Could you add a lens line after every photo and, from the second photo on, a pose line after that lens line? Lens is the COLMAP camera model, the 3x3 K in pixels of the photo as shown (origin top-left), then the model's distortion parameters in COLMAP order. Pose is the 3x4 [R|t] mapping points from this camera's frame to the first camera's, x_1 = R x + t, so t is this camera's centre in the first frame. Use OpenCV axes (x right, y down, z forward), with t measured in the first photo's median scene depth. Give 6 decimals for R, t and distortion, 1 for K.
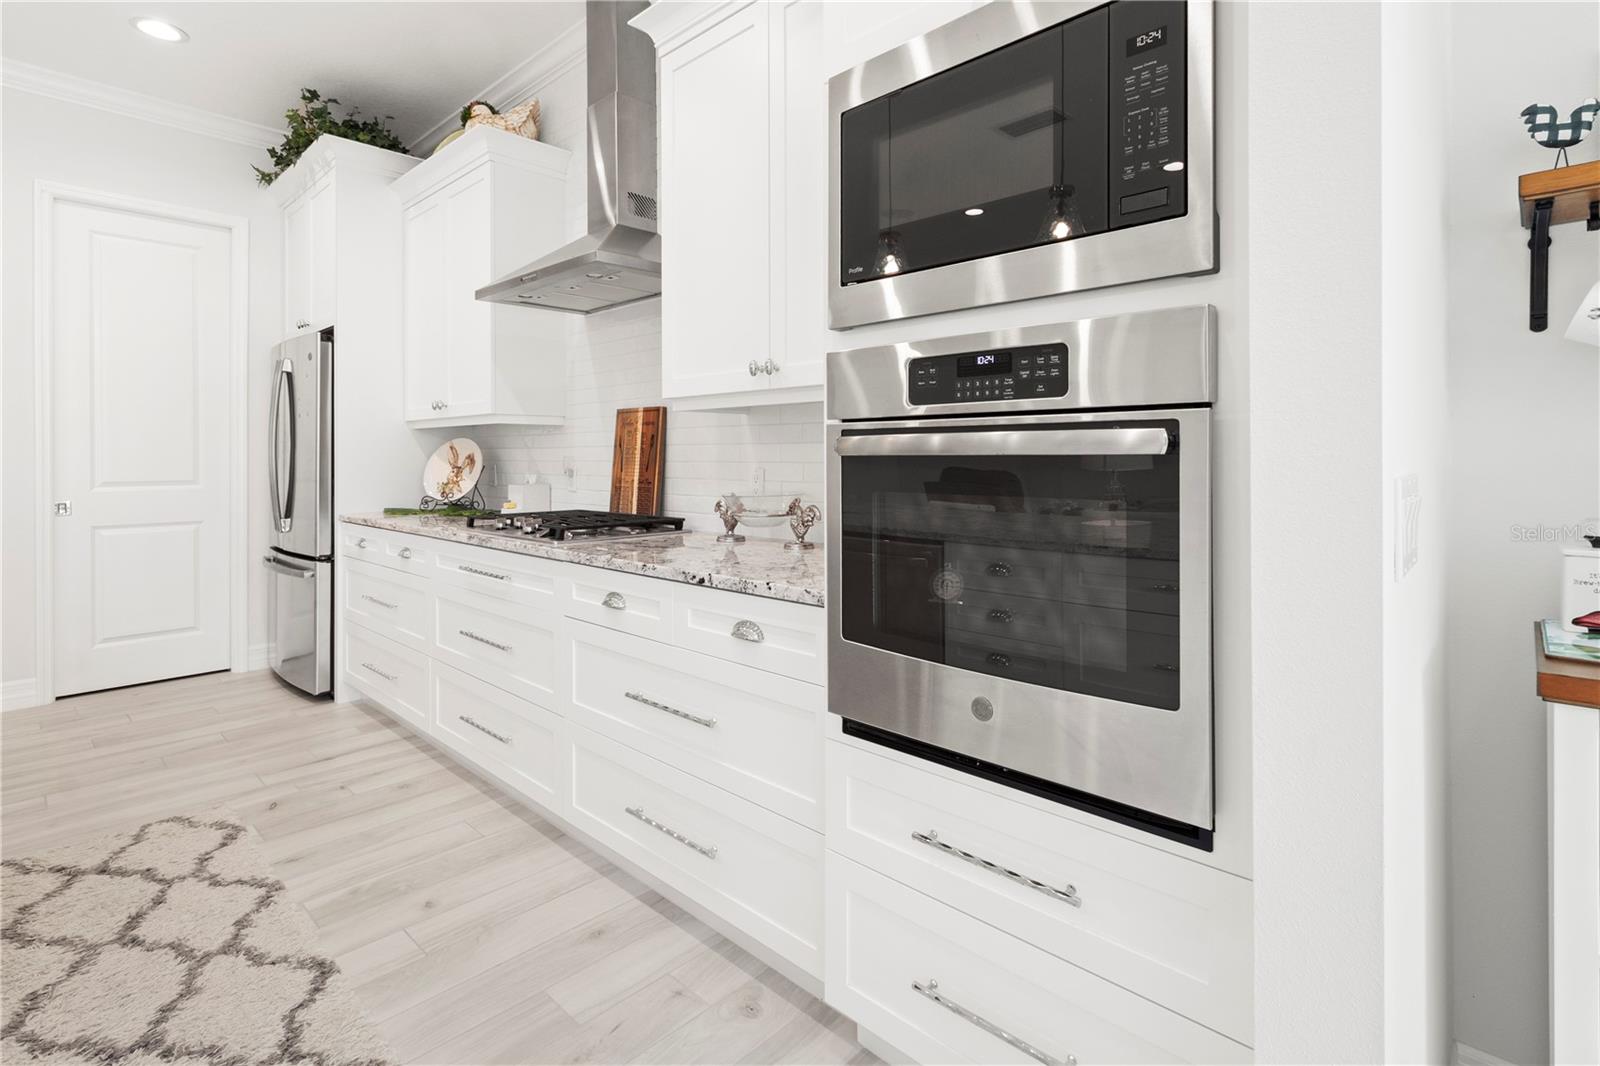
lens RADIAL K [[777.5, 0, 819.7], [0, 777.5, 456.3], [0, 0, 1]] dist [0.002782, -0.000019]
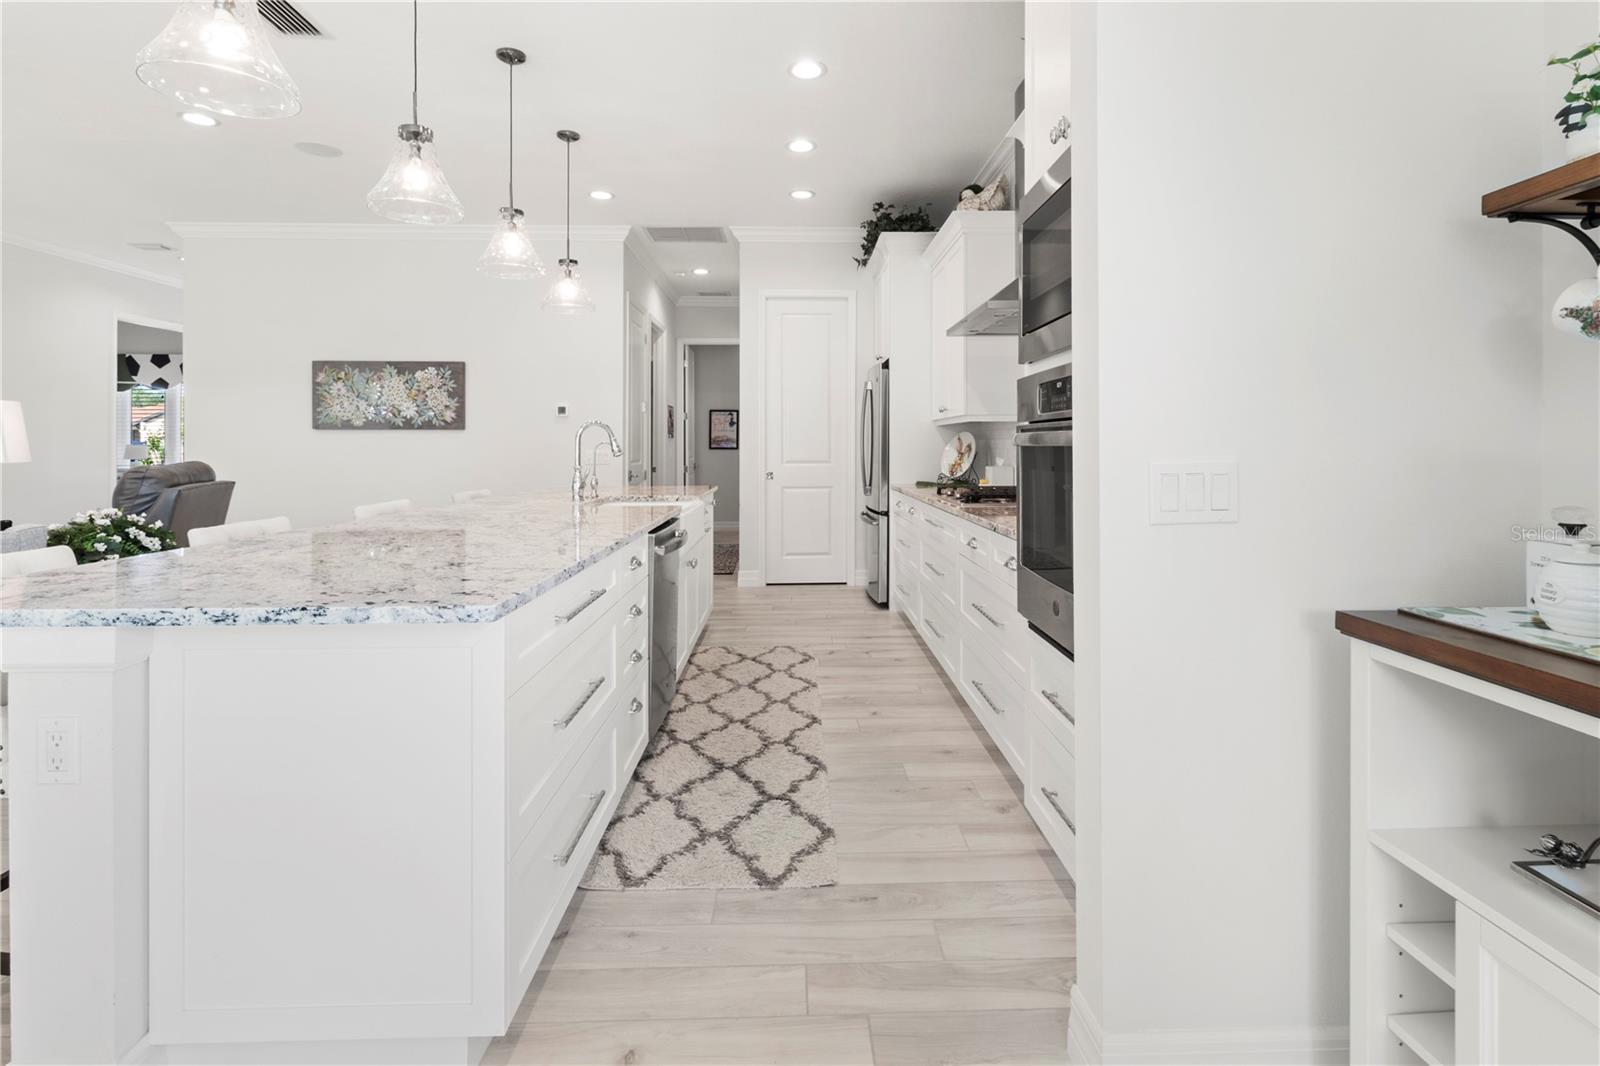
lens RADIAL K [[775.7, 0, 816.2], [0, 775.7, 440.3], [0, 0, 1]] dist [-0.001432, -0.000303]
pose [[0.707166, -0.005818, -0.707024, 0.520723], [0.002324, 0.999980, -0.005904, -0.002083], [0.707044, 0.002532, 0.707165, -0.238730]]
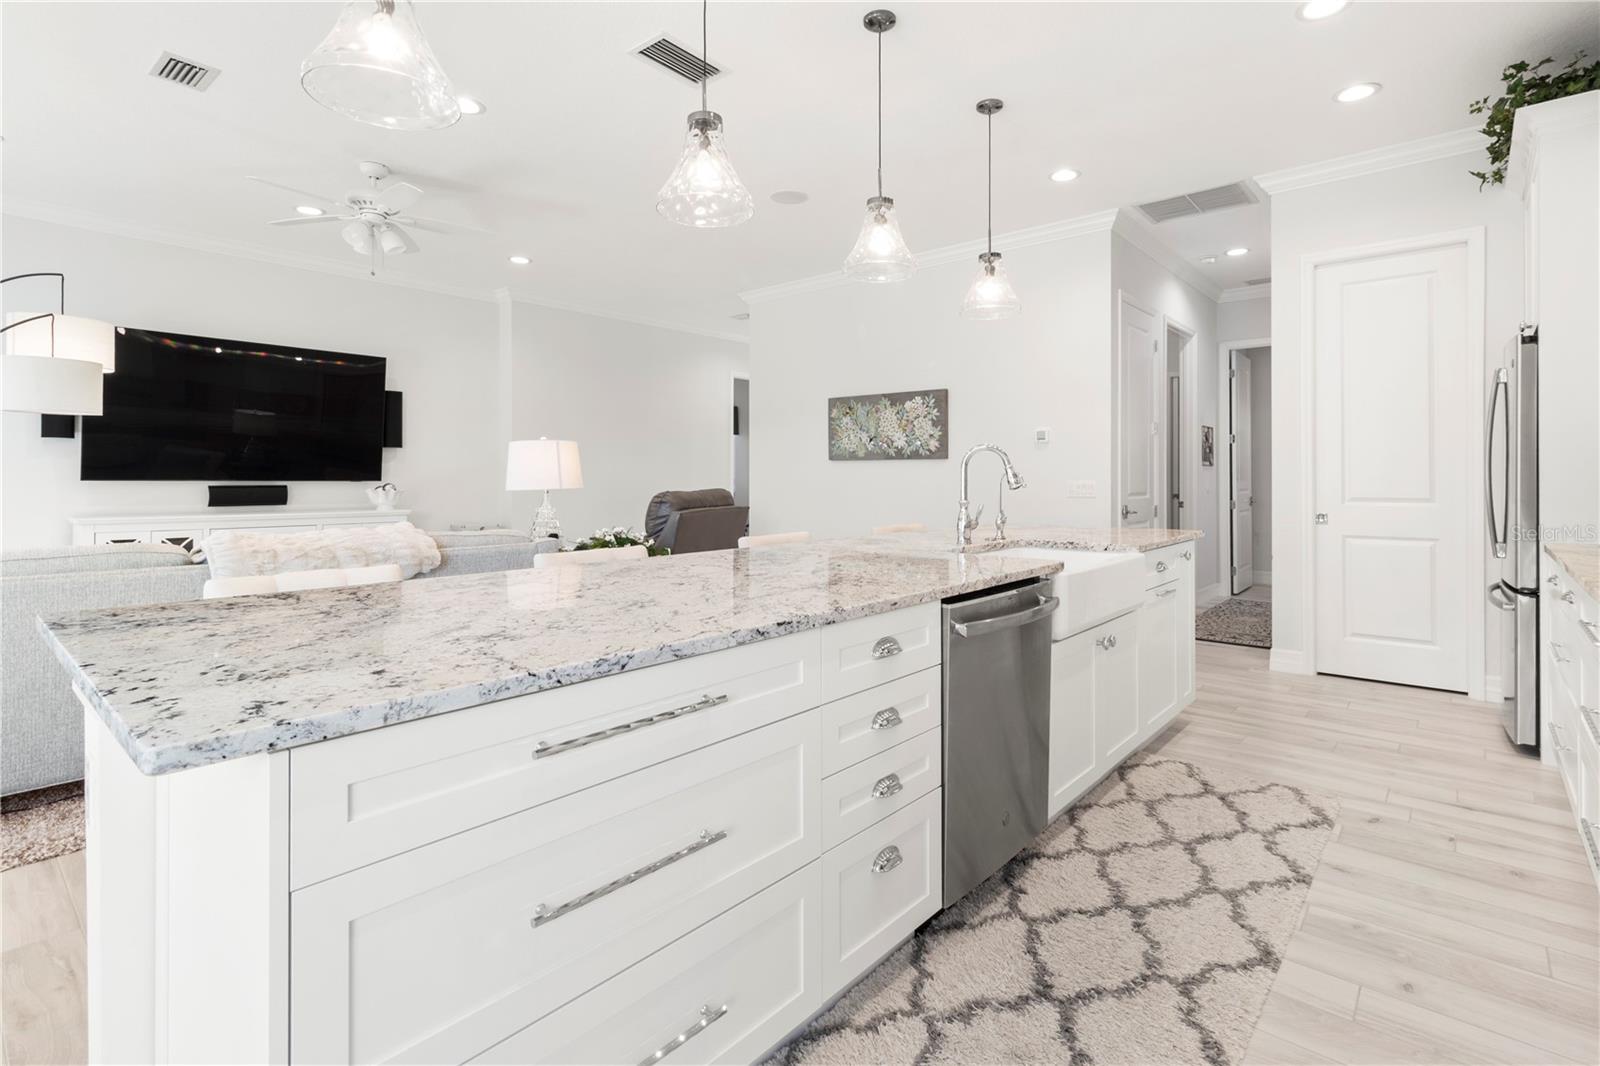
lens RADIAL K [[762.1, 0, 821.3], [0, 762.1, 468.2], [0, 0, 1]] dist [0.001766, 0.000493]
pose [[0.045739, -0.010803, -0.998895, 0.290755], [0.002201, 0.999940, -0.010713, 0.000088], [0.998951, -0.001709, 0.045760, 0.264900]]
